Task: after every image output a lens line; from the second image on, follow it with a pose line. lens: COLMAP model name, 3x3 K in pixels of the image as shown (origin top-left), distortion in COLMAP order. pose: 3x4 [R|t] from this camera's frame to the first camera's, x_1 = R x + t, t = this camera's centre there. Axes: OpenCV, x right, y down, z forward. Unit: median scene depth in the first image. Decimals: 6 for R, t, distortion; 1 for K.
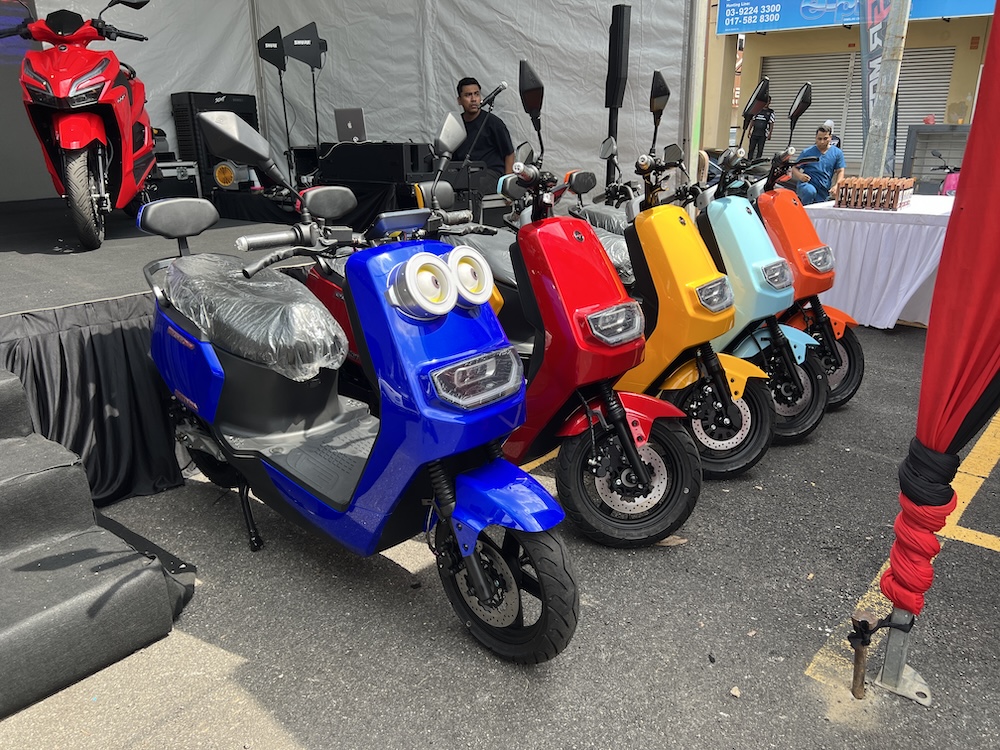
lens RADIAL K [[751.6, 0, 500.0], [0, 751.6, 375.0], [0, 0, 1]] dist [0.032407, -0.051900]
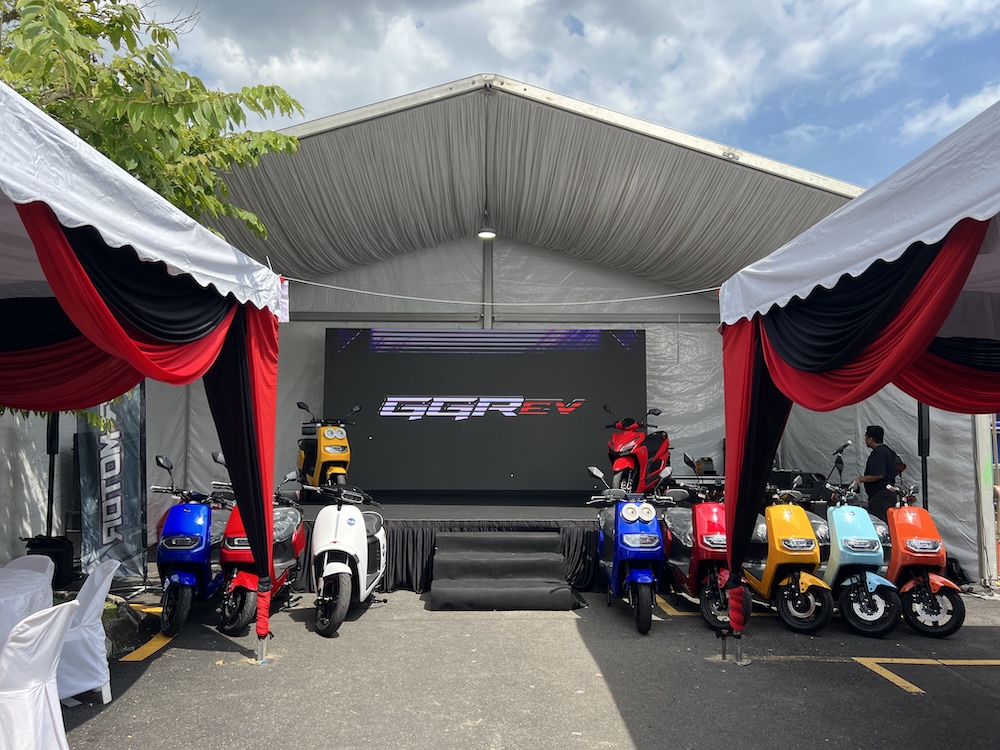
lens RADIAL K [[751.6, 0, 500.0], [0, 751.6, 375.0], [0, 0, 1]] dist [0.032407, -0.051900]
pose [[0.652839, -0.055305, -0.755475, 1.133901], [-0.244588, 0.928521, -0.279332, 0.216764], [0.716923, 0.367139, 0.592647, -0.939702]]
